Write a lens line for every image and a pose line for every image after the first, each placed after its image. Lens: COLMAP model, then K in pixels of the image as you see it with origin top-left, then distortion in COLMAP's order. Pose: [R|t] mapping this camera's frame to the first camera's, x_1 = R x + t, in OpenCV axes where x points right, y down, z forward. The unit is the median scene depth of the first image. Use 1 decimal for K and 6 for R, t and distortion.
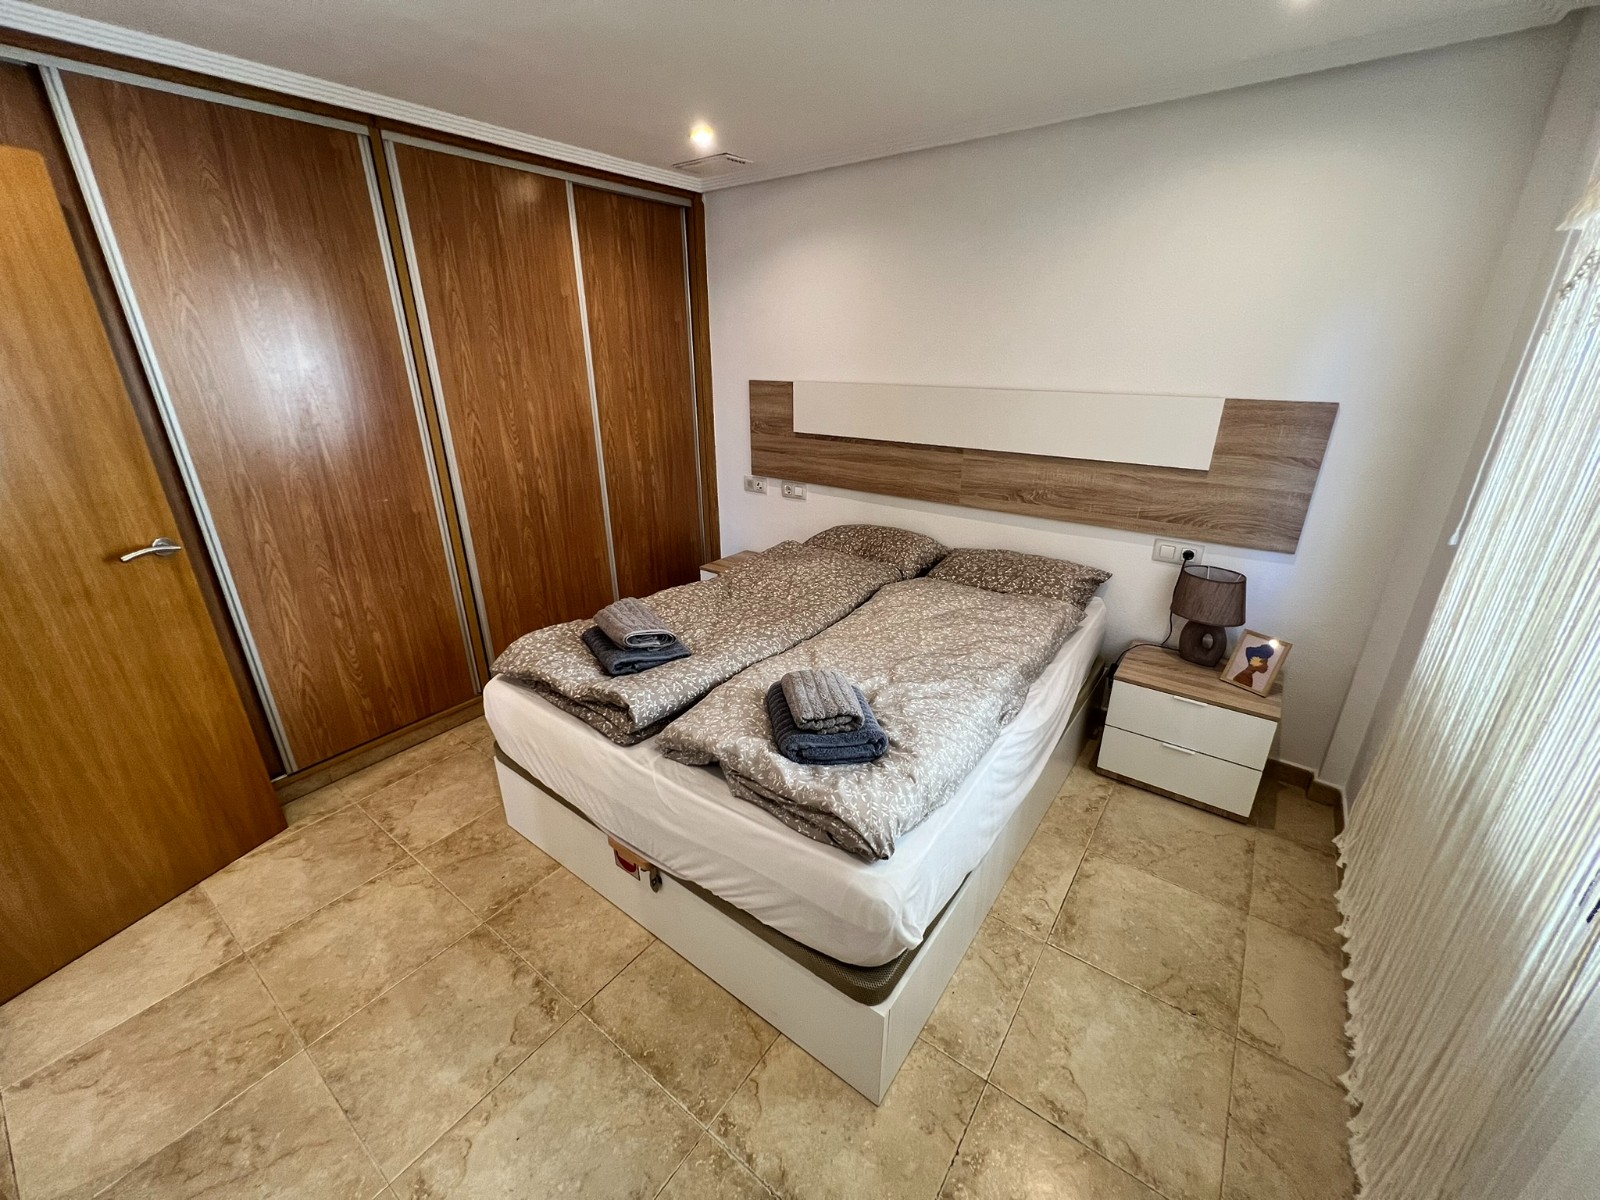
lens RADIAL K [[642.7, 0, 796.7], [0, 642.7, 596.8], [0, 0, 1]] dist [-0.002403, 0.000059]
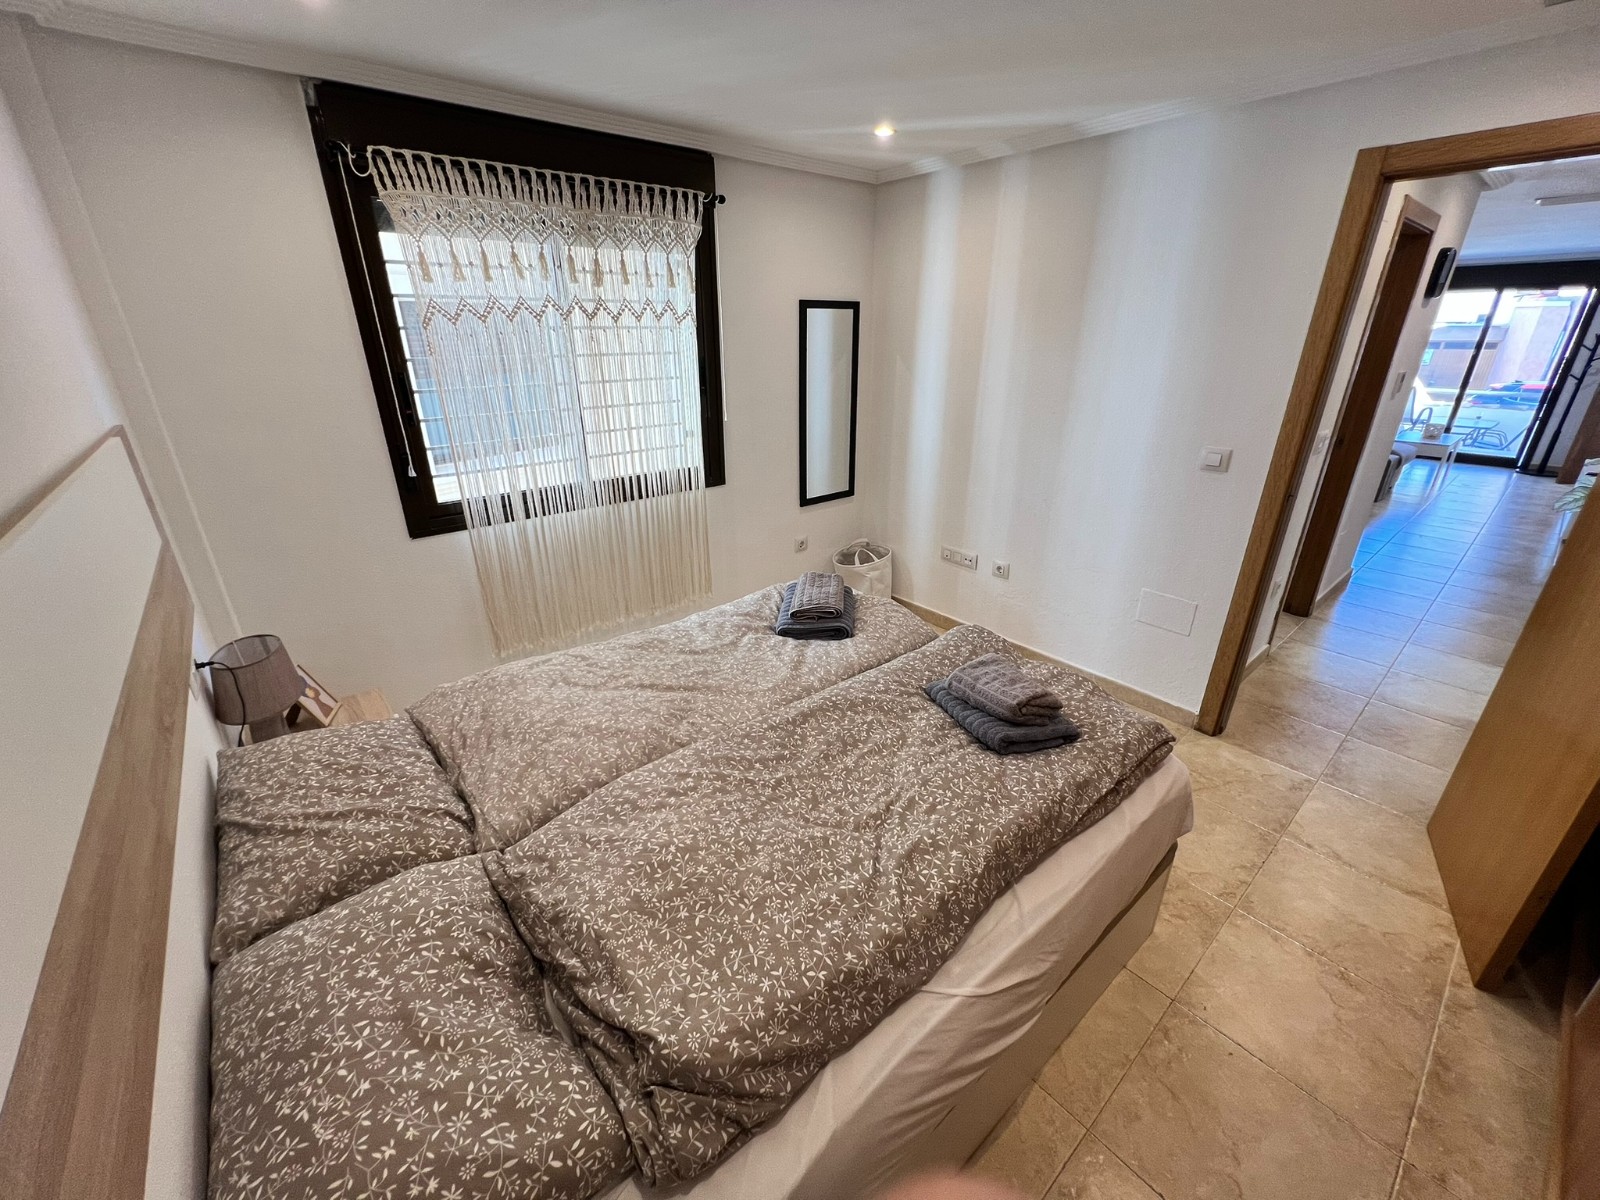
lens RADIAL K [[641.8, 0, 798.6], [0, 641.8, 598.4], [0, 0, 1]] dist [-0.001865, 0.000382]
pose [[-0.971833, -0.079062, 0.222012, -0.162602], [0.097941, 0.721352, 0.685609, -0.566733], [-0.214354, 0.688041, -0.693290, 1.408106]]
